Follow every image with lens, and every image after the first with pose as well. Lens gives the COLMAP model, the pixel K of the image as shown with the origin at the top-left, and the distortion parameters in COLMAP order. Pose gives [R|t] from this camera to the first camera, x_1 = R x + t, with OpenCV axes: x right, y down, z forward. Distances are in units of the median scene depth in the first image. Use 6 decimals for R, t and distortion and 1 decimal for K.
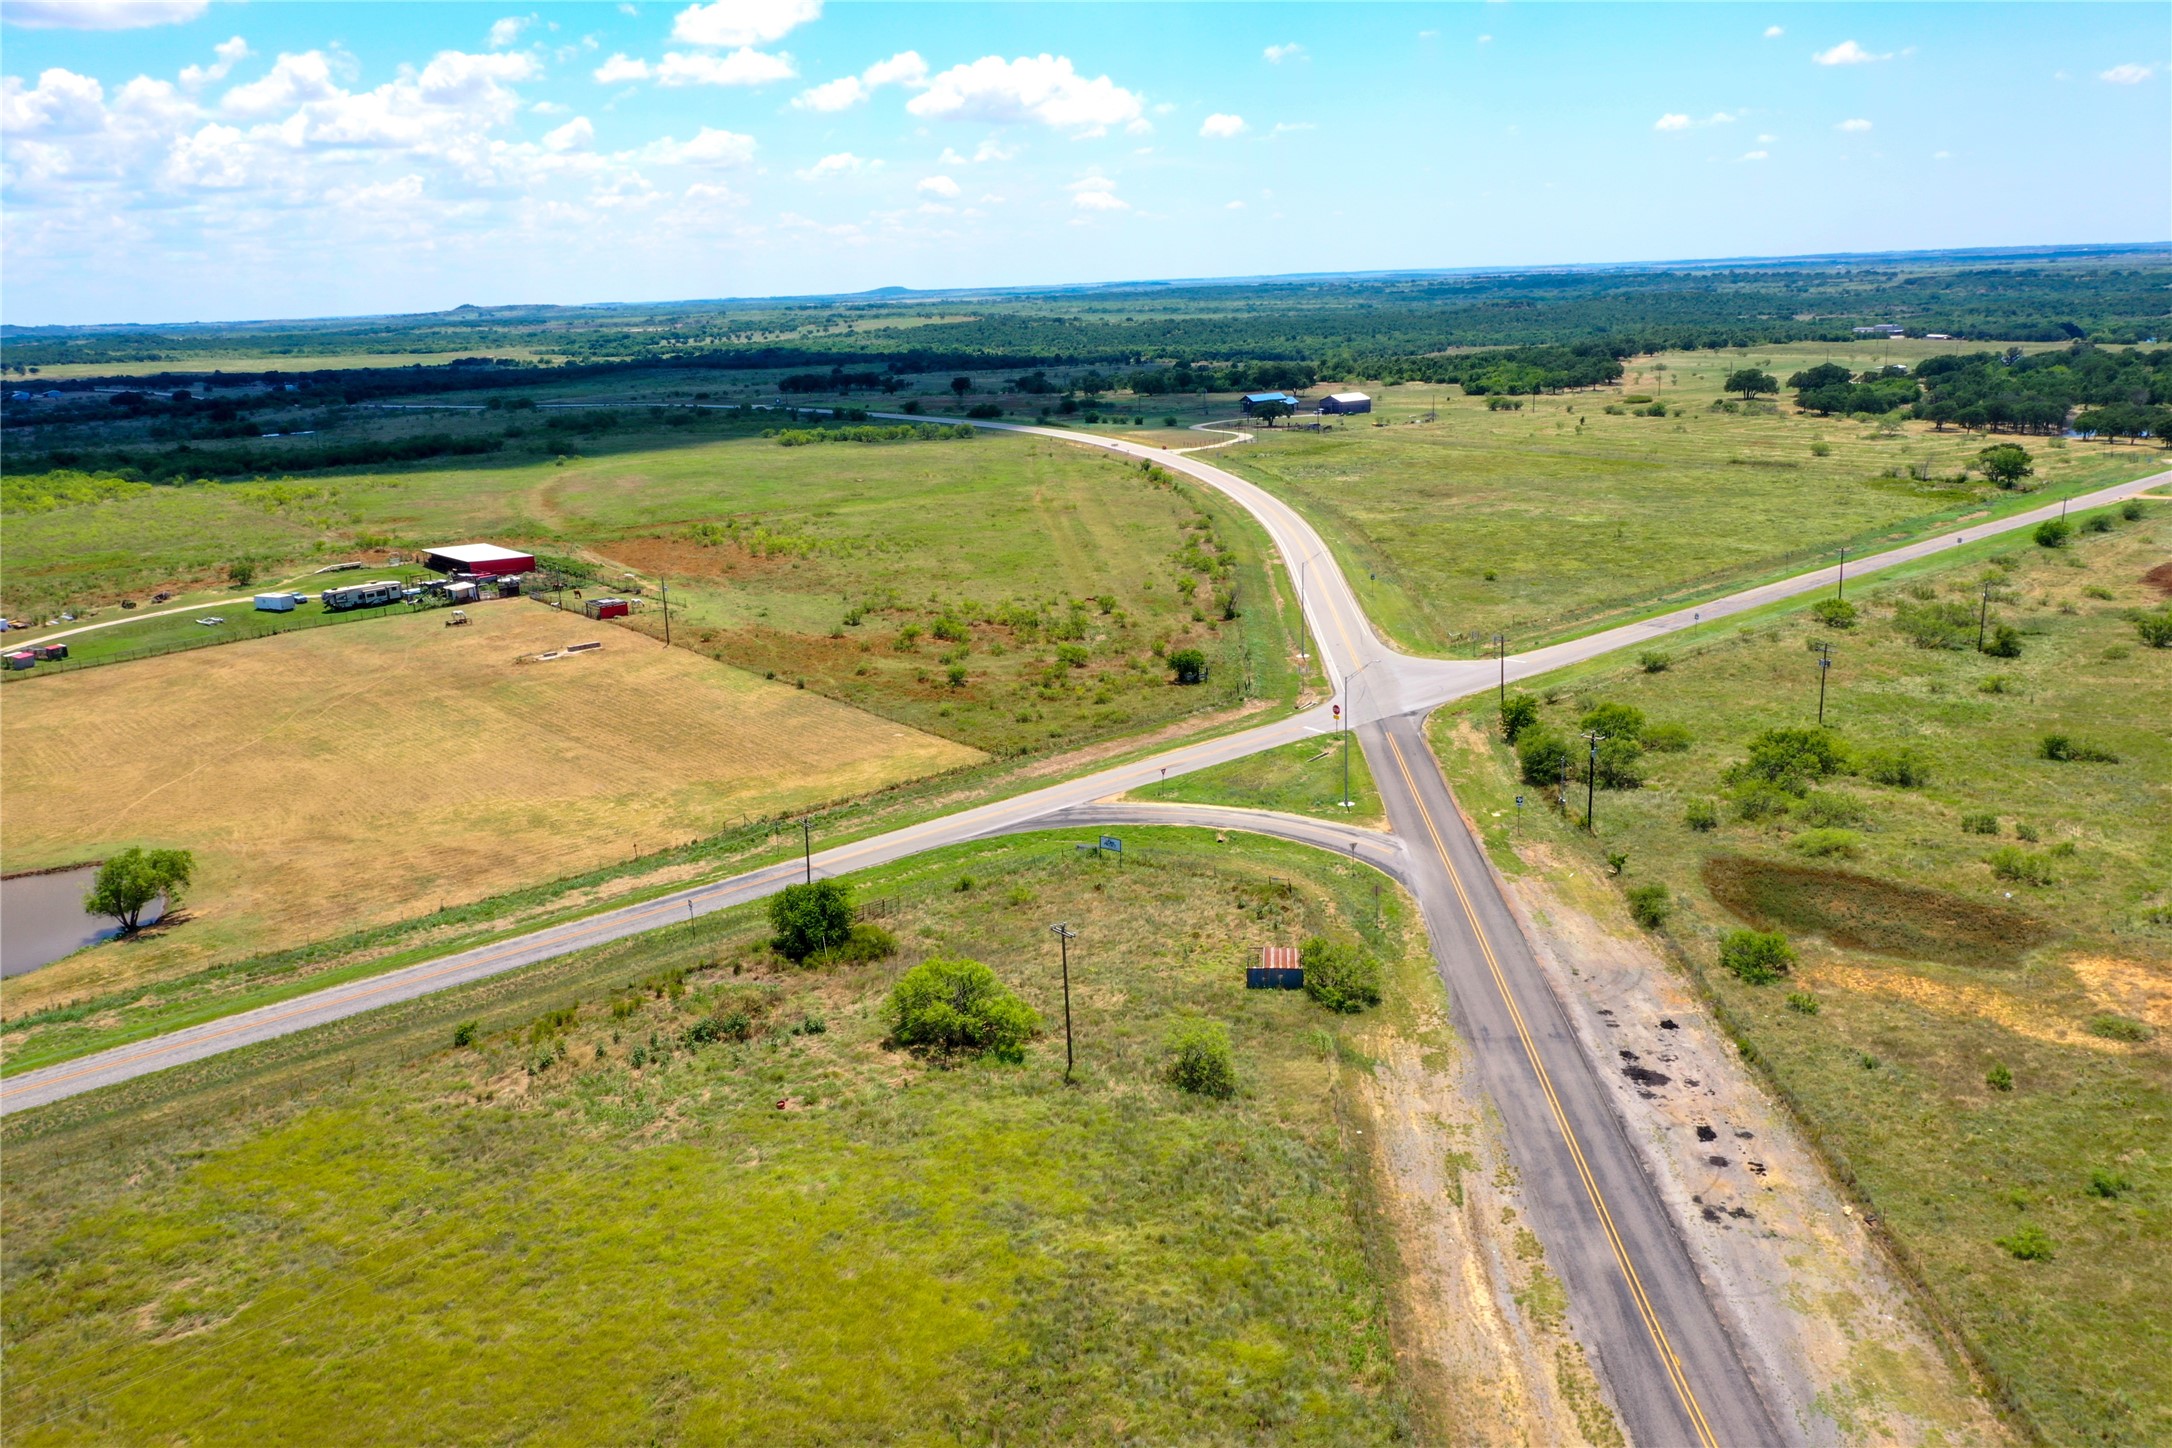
lens RADIAL K [[1746.8, 0, 1071.6], [0, 1746.8, 722.5], [0, 0, 1]] dist [-0.018245, 0.008775]
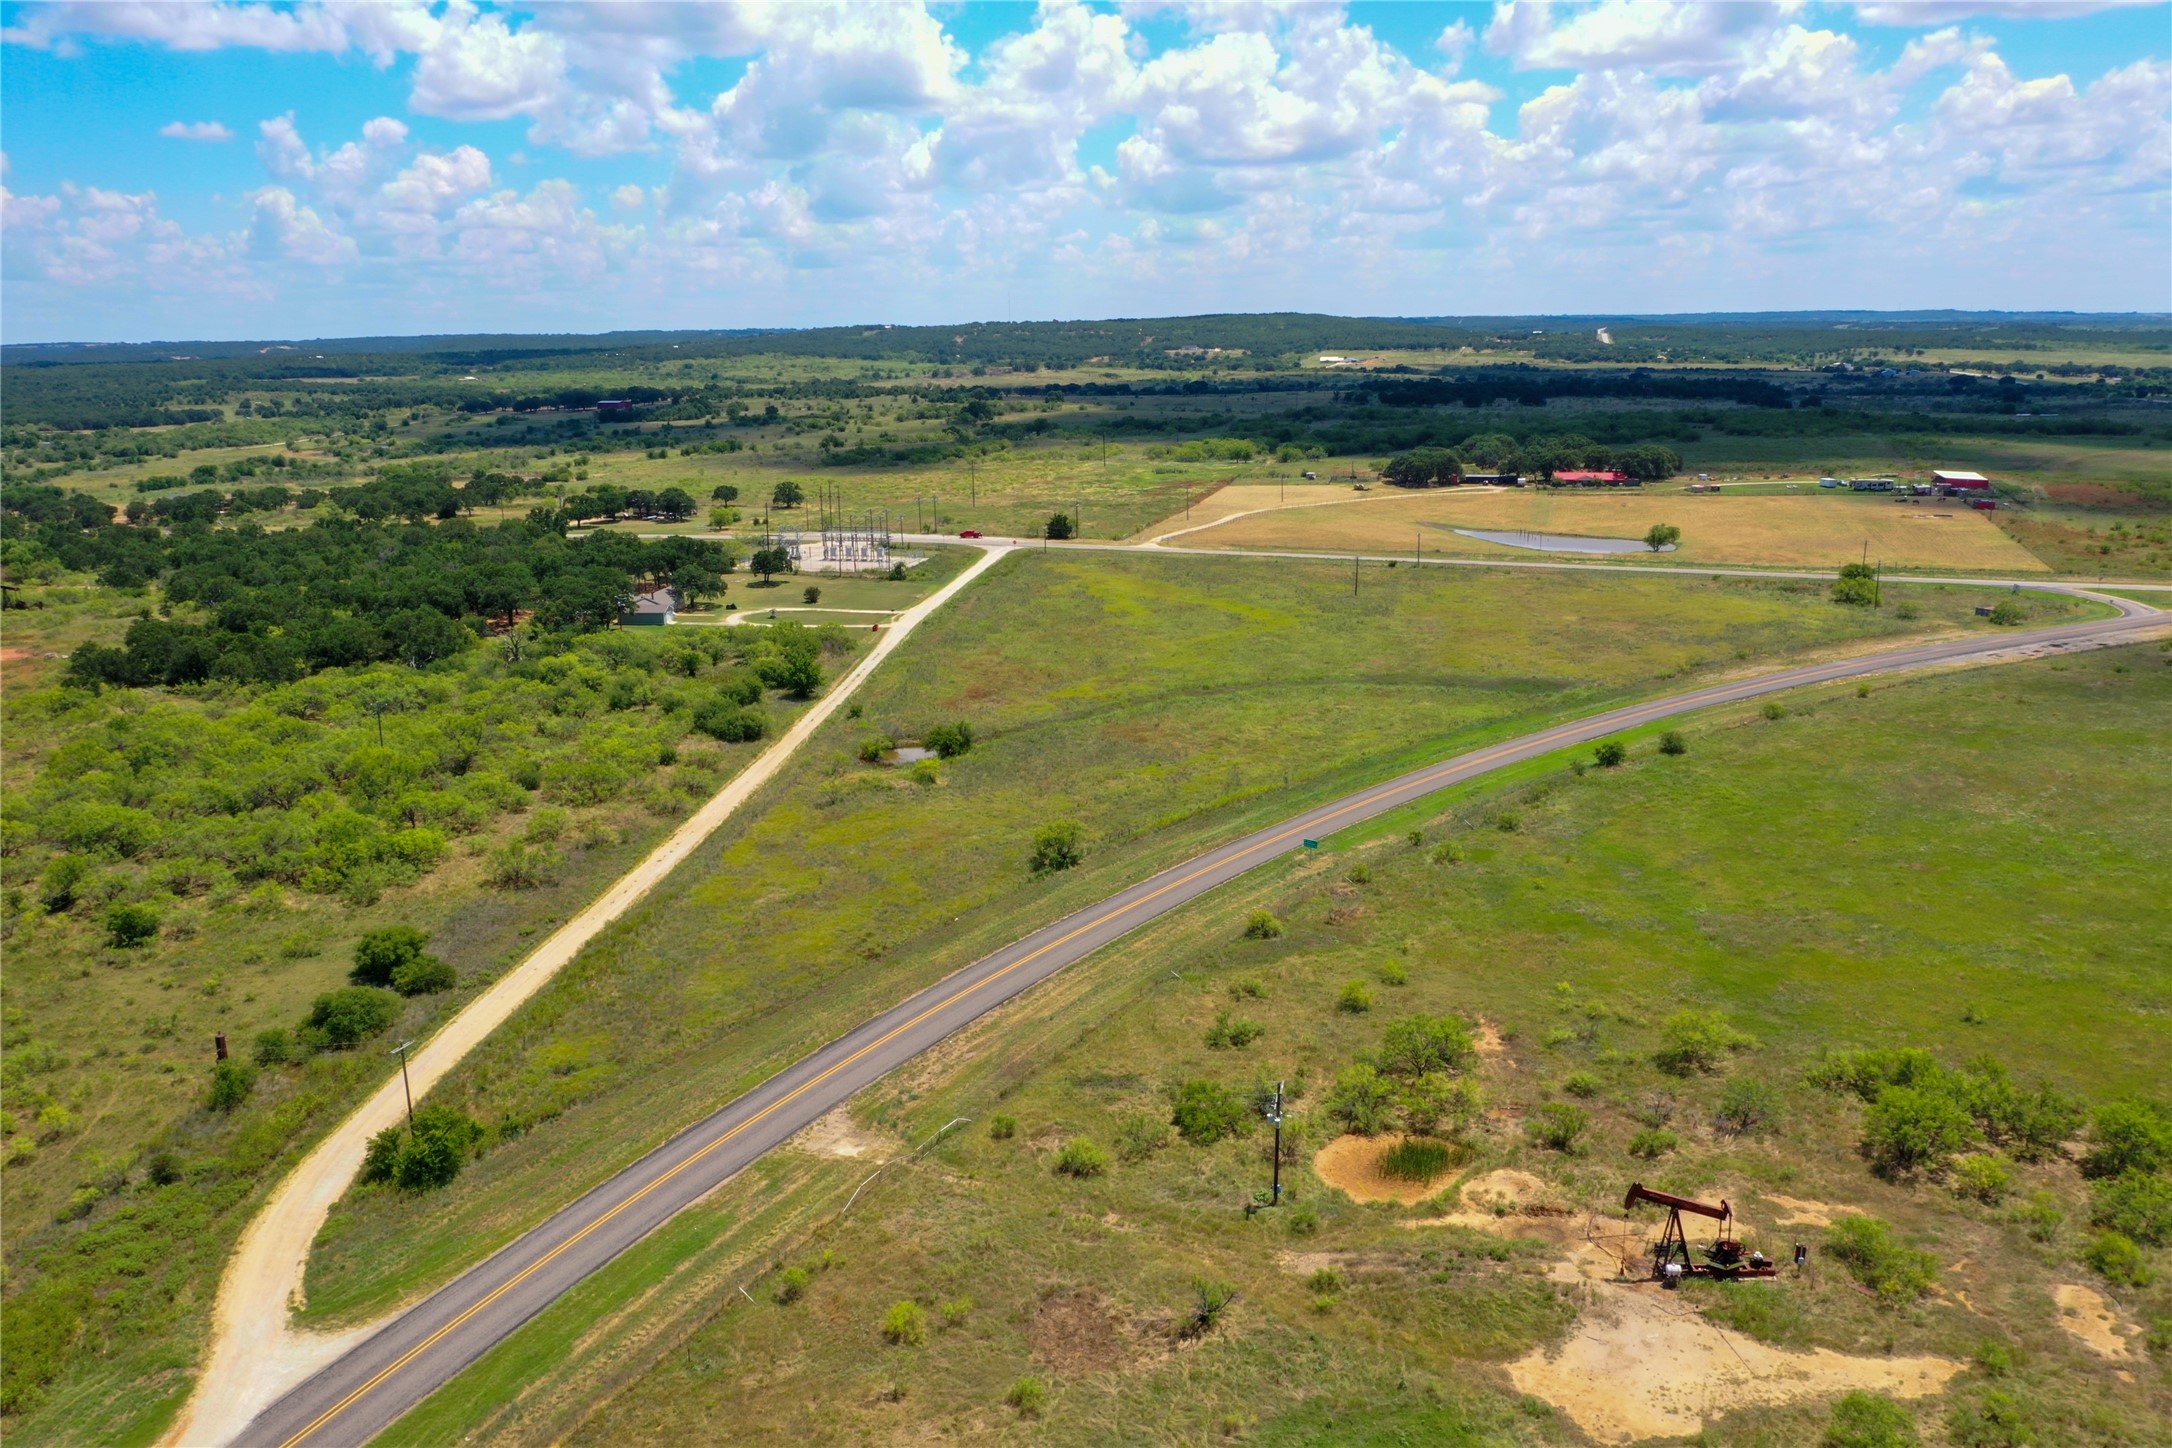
lens RADIAL K [[1746.8, 0, 1083.2], [0, 1746.8, 725.1], [0, 0, 1]] dist [-0.018245, 0.008775]
pose [[0.539396, 0.221455, -0.812410, 0.159091], [-0.213721, 0.969209, 0.122298, 0.028933], [0.814479, 0.107662, 0.570117, -0.162081]]
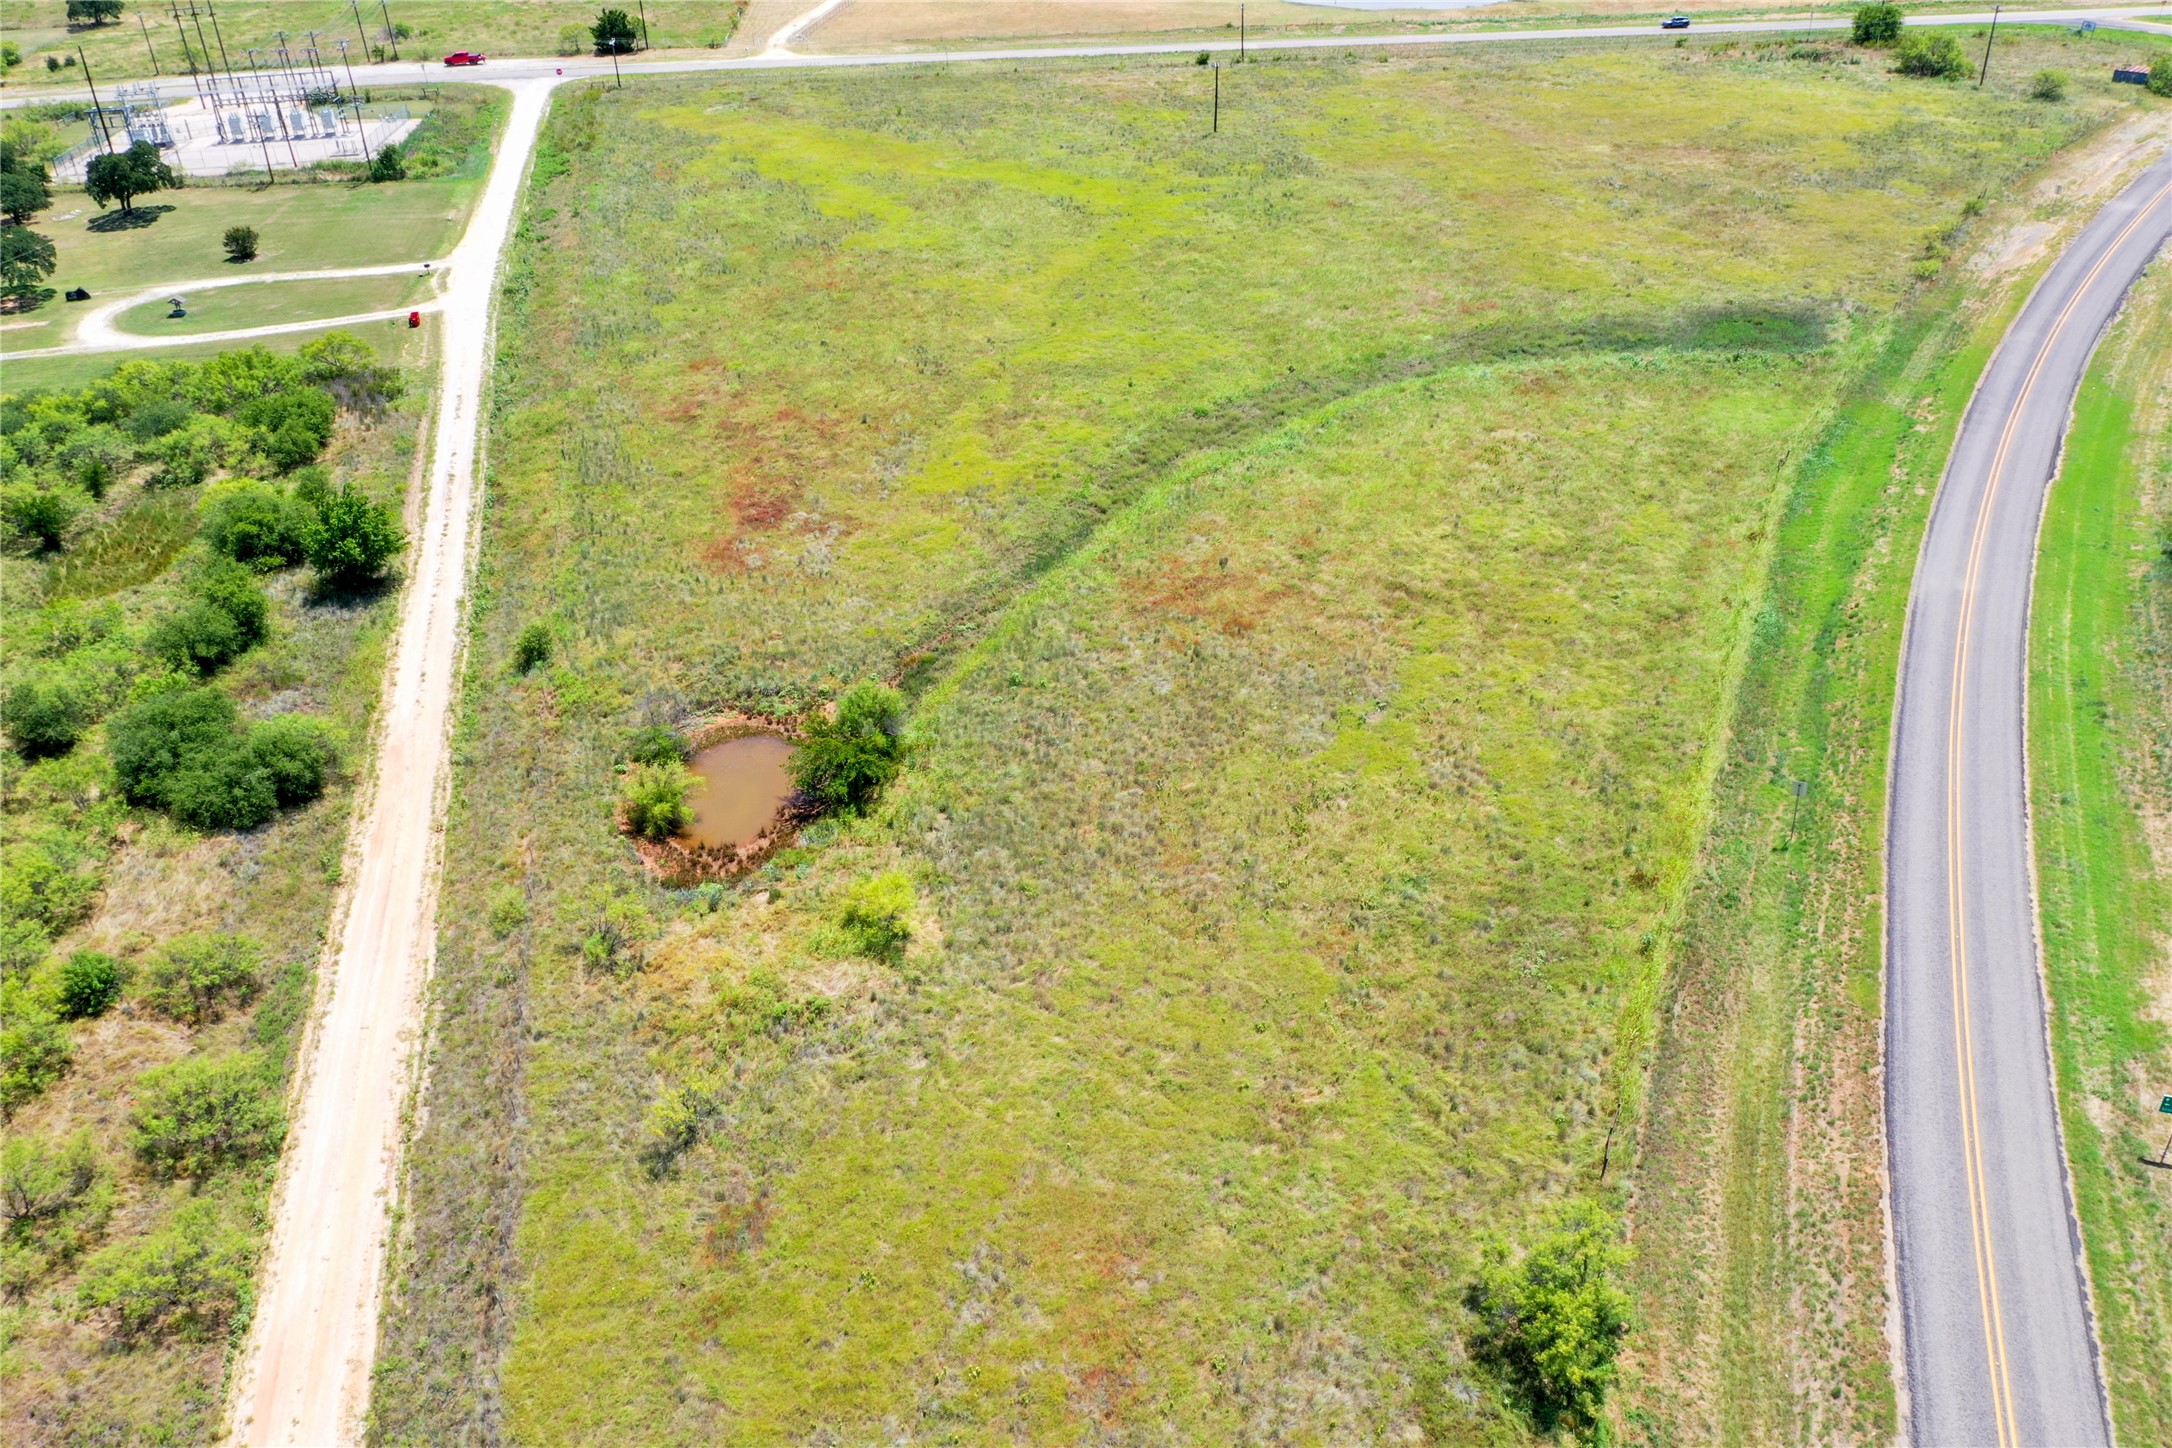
lens RADIAL K [[1746.8, 0, 1088.0], [0, 1746.8, 719.7], [0, 0, 1]] dist [-0.018245, 0.008775]
pose [[0.793227, 0.321980, -0.516837, 0.040815], [-0.140338, 0.922584, 0.359365, 0.027217], [0.592534, -0.212526, 0.777004, -0.116463]]
